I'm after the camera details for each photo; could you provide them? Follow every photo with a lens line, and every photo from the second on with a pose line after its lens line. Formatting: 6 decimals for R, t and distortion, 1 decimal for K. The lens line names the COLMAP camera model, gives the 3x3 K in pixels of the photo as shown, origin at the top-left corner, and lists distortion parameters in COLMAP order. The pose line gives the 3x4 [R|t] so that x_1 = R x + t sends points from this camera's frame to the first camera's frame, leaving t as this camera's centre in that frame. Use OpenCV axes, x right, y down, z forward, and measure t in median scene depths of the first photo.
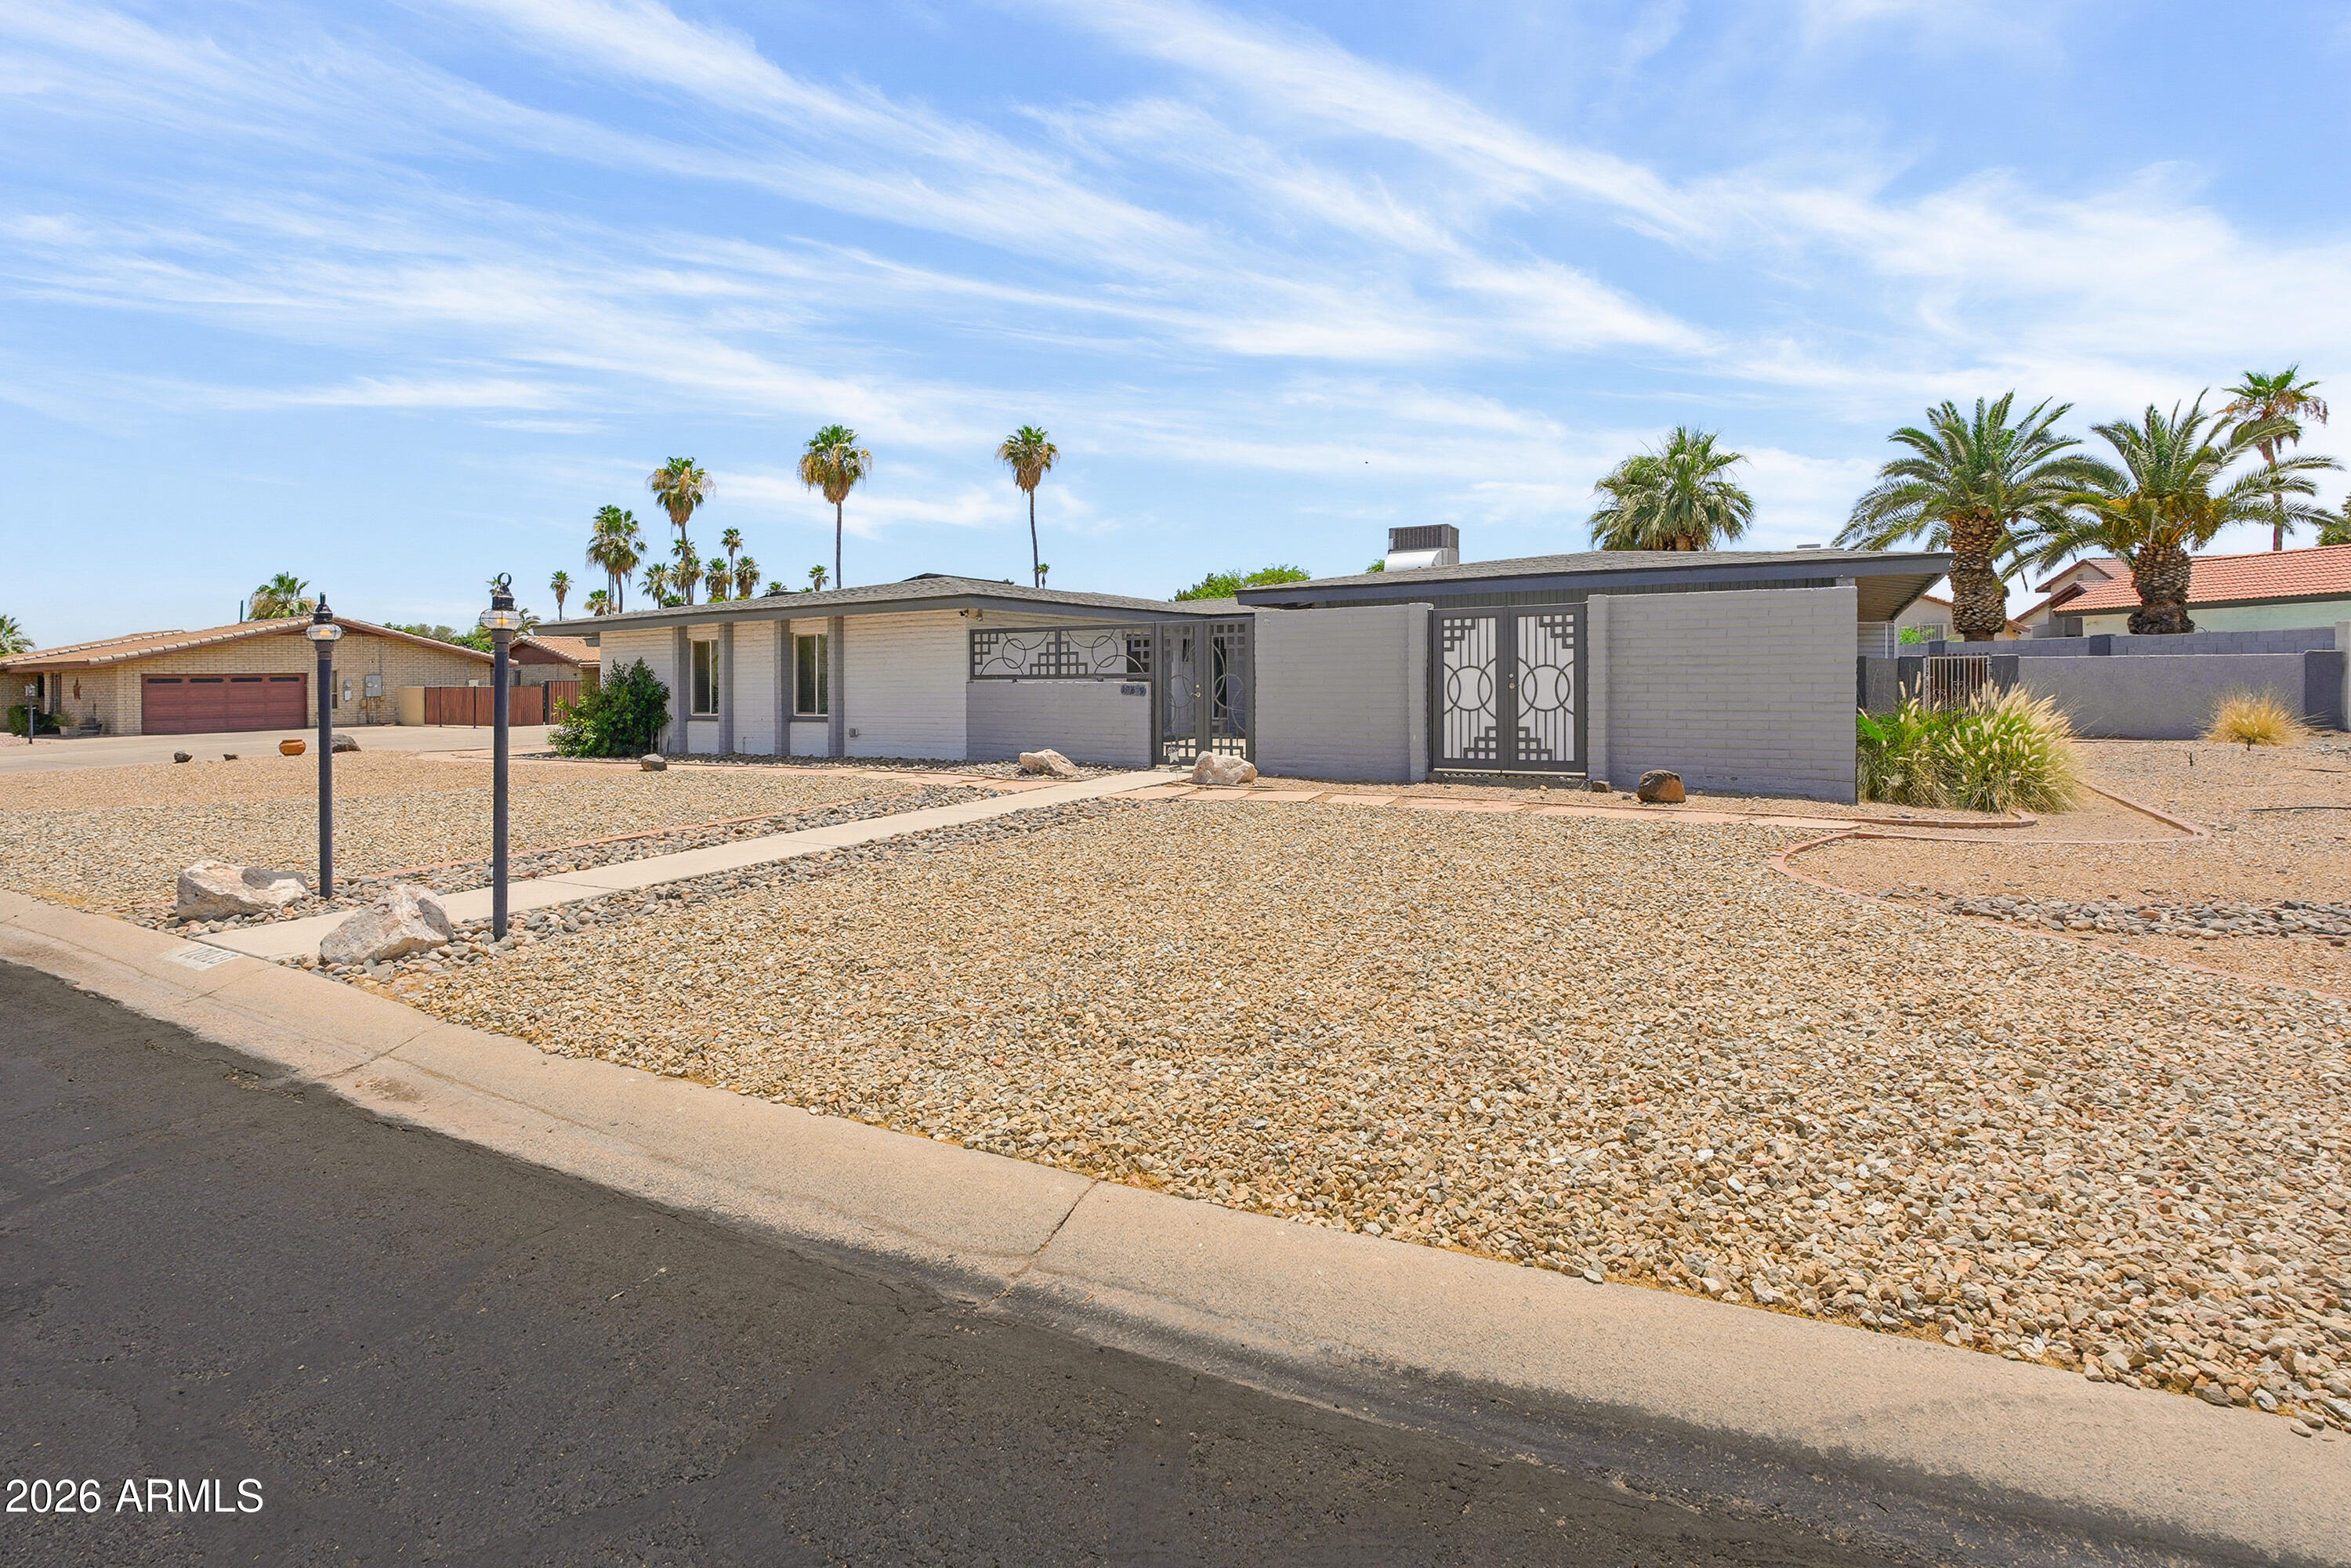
lens RADIAL K [[1090.0, 0, 1173.3], [0, 1090.0, 830.7], [0, 0, 1]] dist [-0.028960, 0.013537]
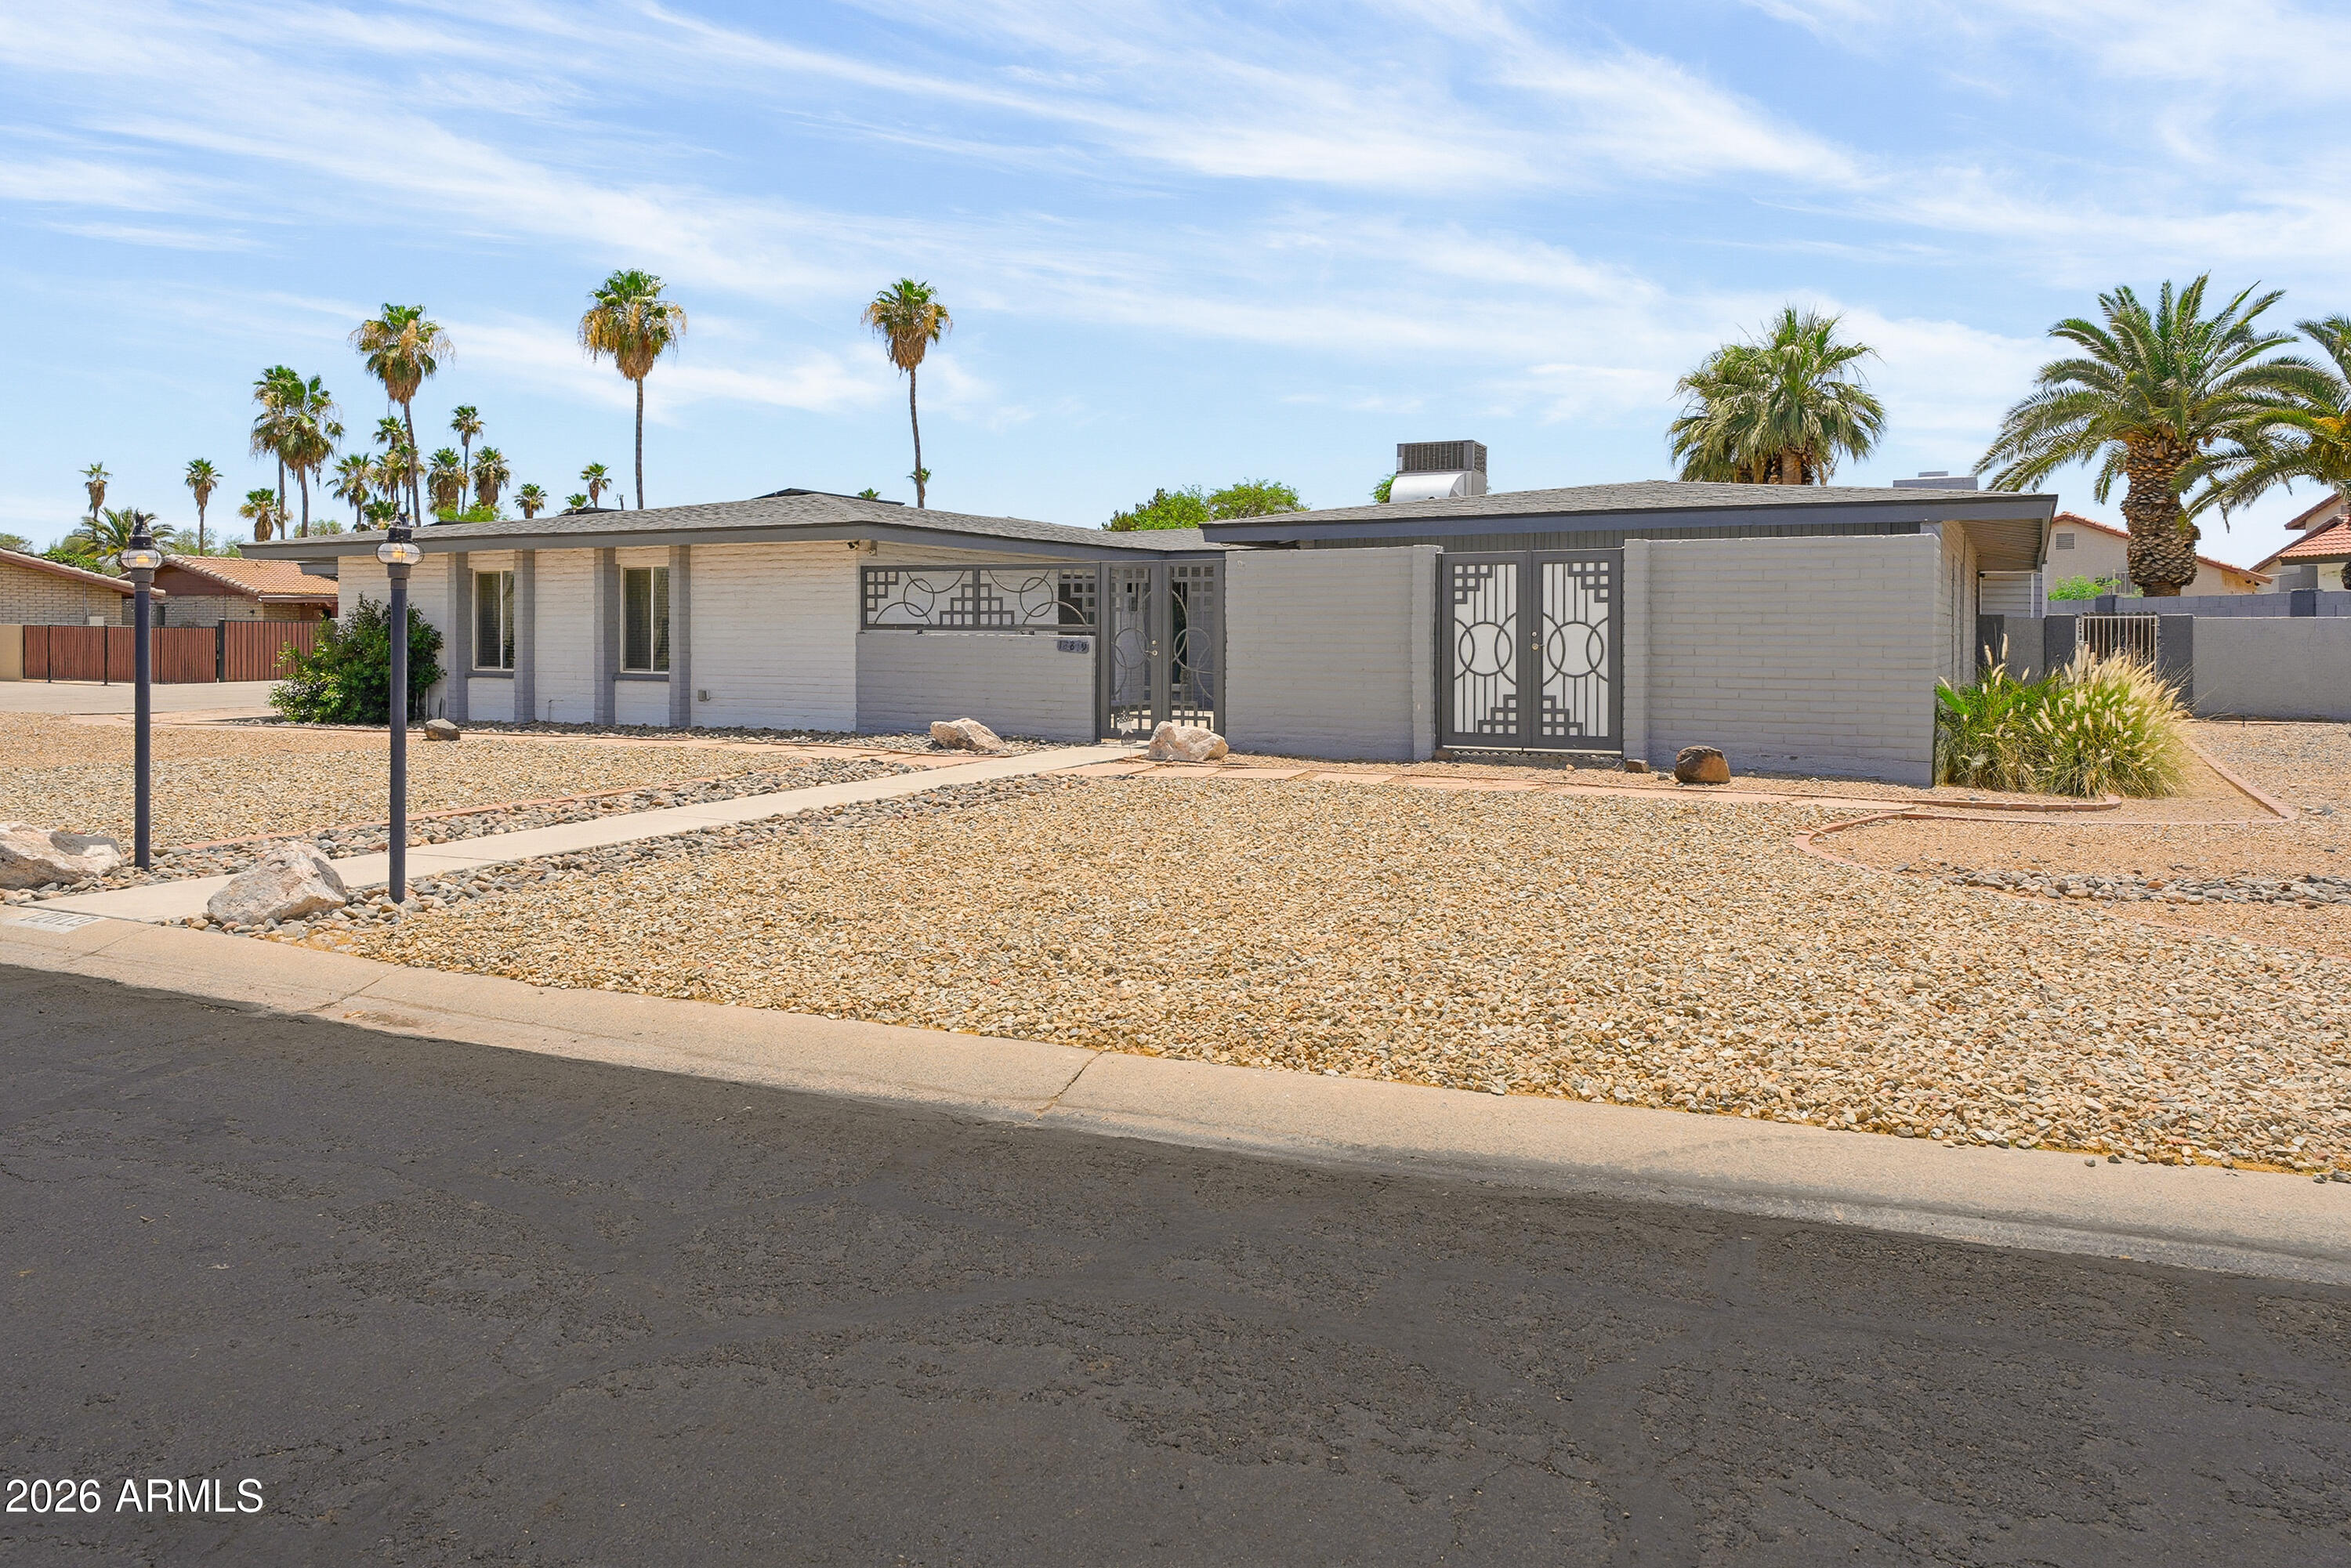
lens RADIAL K [[1588.5, 0, 1175.5], [0, 1588.5, 784.0], [0, 0, 1]] dist [0.021660, 0.004382]
pose [[0.998808, 0.010337, 0.047700, -0.012210], [-0.008181, 0.998946, -0.045161, 0.017733], [-0.048117, 0.044717, 0.997840, -0.119448]]
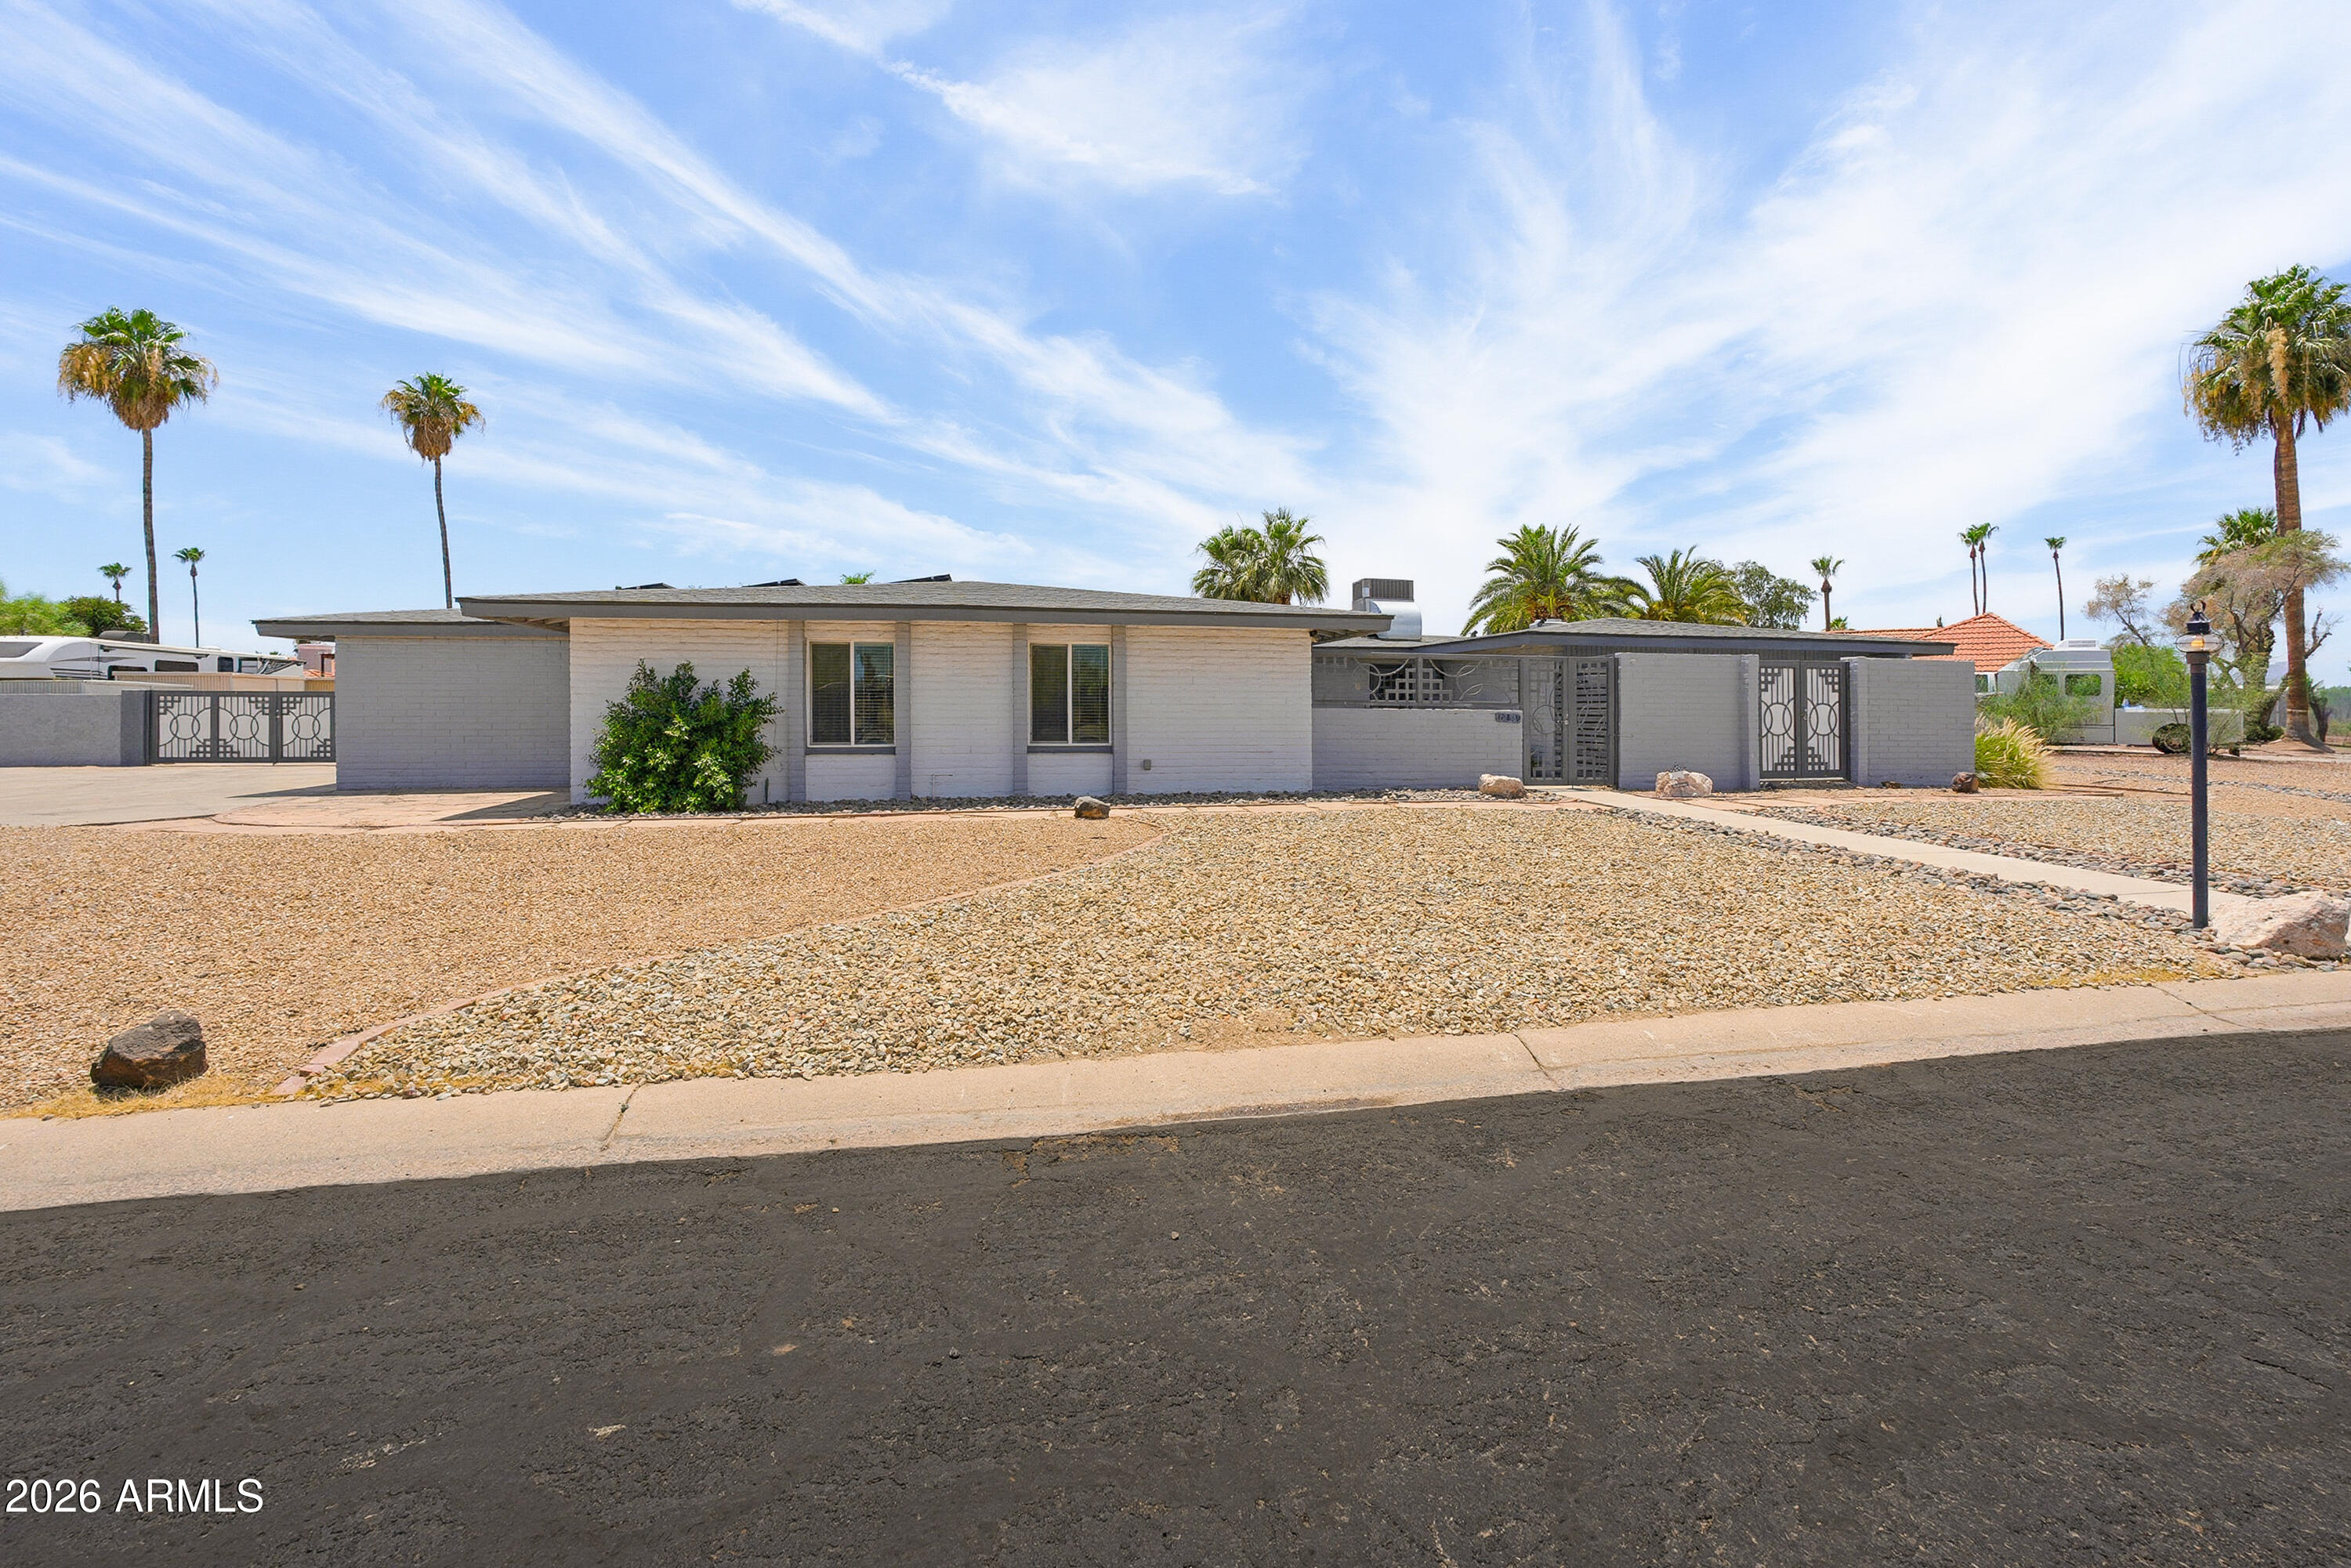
lens RADIAL K [[1079.1, 0, 1162.5], [0, 1079.1, 739.7], [0, 0, 1]] dist [-0.010623, 0.000613]
pose [[0.732391, -0.004441, 0.680870, -0.749936], [0.079911, 0.993629, -0.079477, -0.038151], [-0.676179, 0.112617, 0.728079, 0.344055]]
